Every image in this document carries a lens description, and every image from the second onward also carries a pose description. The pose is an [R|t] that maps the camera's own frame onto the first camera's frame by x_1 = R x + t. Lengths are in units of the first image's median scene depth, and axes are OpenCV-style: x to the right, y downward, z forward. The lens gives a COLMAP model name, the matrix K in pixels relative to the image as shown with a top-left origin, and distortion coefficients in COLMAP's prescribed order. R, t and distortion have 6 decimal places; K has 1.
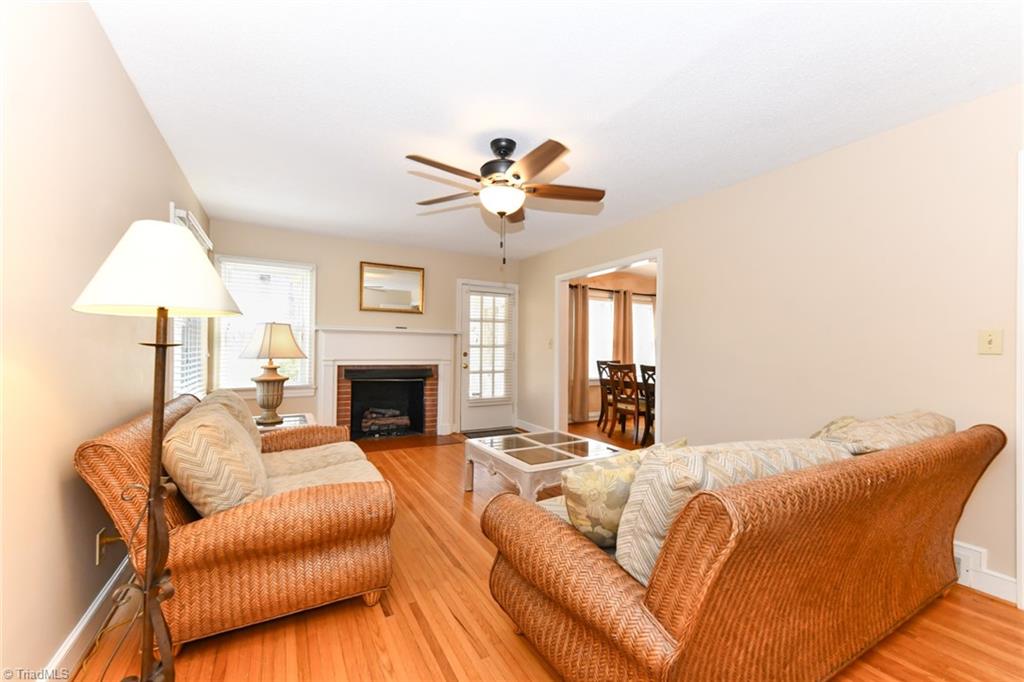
lens RADIAL K [[413.7, 0, 507.1], [0, 413.7, 346.9], [0, 0, 1]] dist [0.002122, 0.000087]
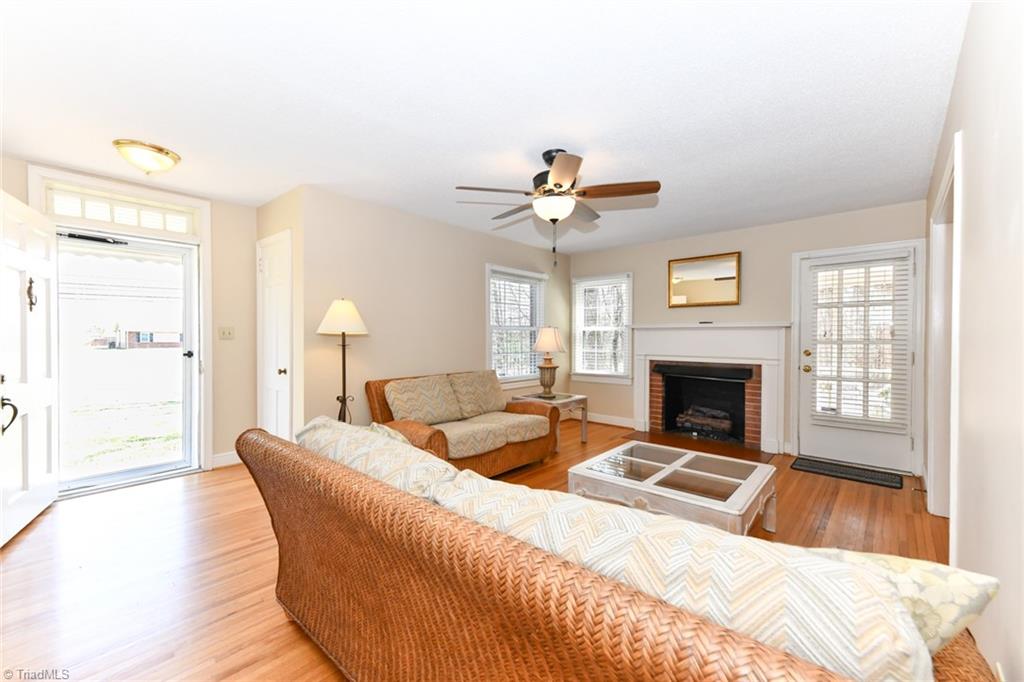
lens RADIAL K [[413.7, 0, 507.1], [0, 413.7, 346.9], [0, 0, 1]] dist [0.002122, 0.000087]
pose [[0.313861, 0.011649, -0.949397, 0.465787], [0.005051, 0.999890, 0.013938, -0.006353], [0.949455, -0.009170, 0.313768, 0.271890]]
